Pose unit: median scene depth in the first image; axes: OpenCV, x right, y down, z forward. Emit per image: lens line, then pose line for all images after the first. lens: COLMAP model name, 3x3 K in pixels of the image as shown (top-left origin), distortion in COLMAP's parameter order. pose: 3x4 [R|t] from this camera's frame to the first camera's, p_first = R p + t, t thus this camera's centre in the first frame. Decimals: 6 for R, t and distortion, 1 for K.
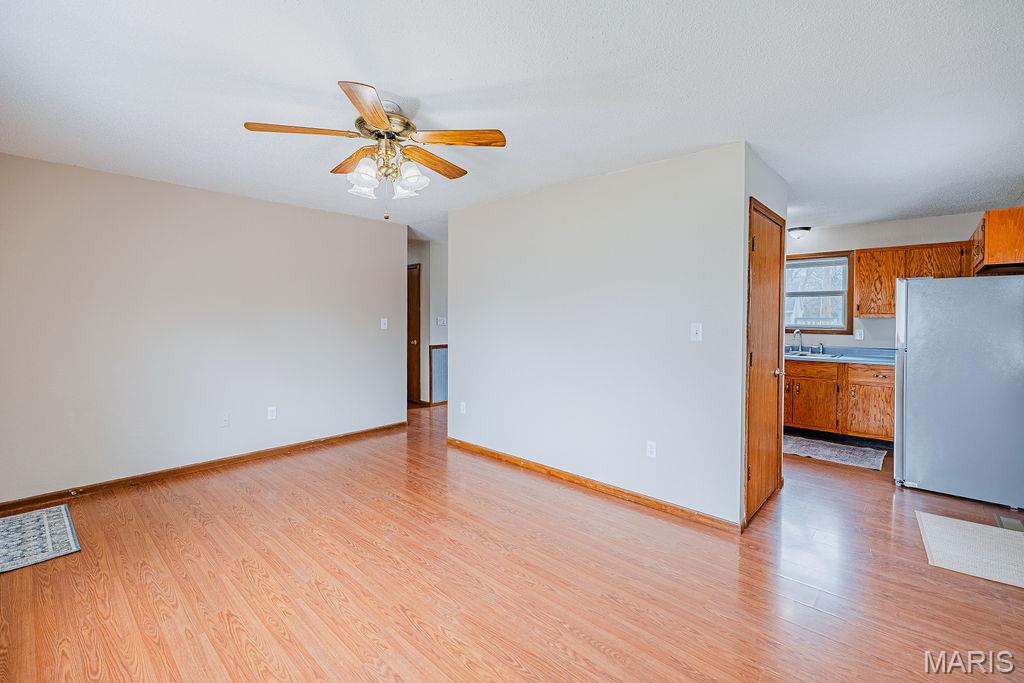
lens RADIAL K [[454.4, 0, 516.7], [0, 454.4, 325.9], [0, 0, 1]] dist [0.002219, -0.000771]
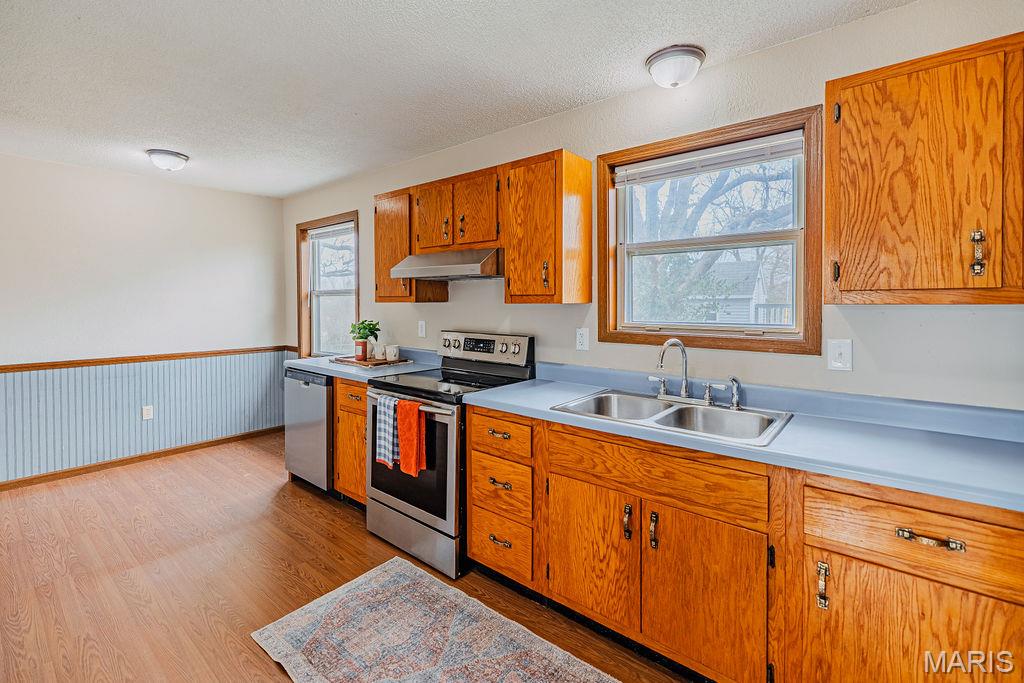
lens RADIAL K [[454.4, 0, 523.9], [0, 454.4, 310.4], [0, 0, 1]] dist [0.002219, -0.000771]
pose [[0.998527, -0.004768, 0.054049, 0.521407], [0.005161, 0.999961, -0.007142, -0.012776], [-0.054013, 0.007410, 0.998513, 0.701898]]
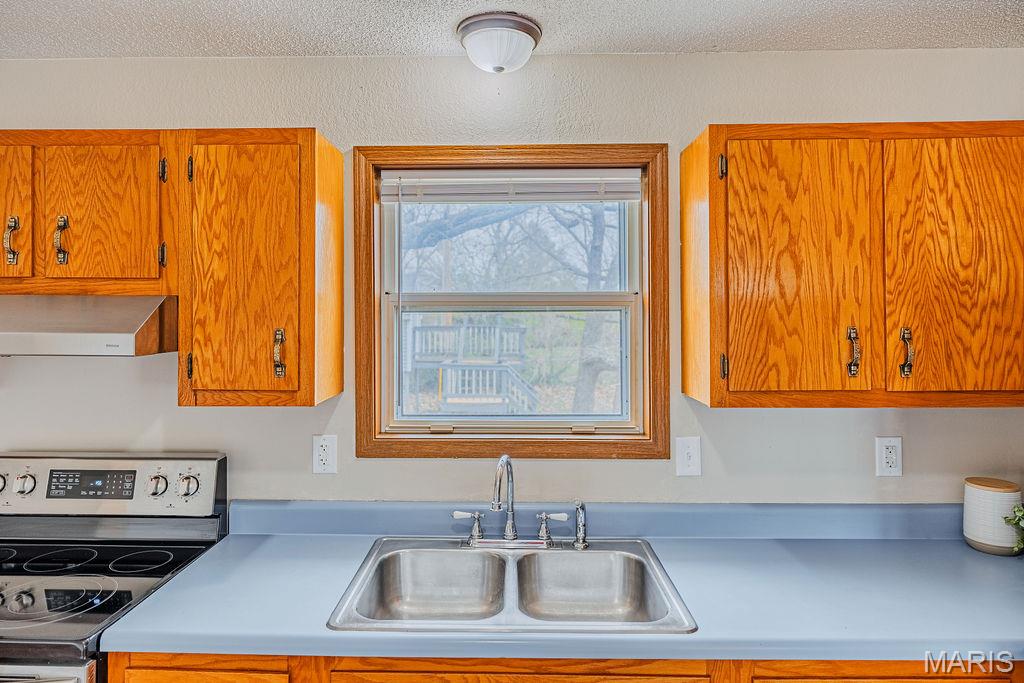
lens RADIAL K [[592.8, 0, 497.1], [0, 592.8, 313.2], [0, 0, 1]] dist [0.003255, 0.000398]
pose [[0.762414, 0.001048, 0.647089, 0.453110], [0.017528, 0.999598, -0.022270, -0.062341], [-0.646852, 0.028320, 0.762089, 0.830058]]
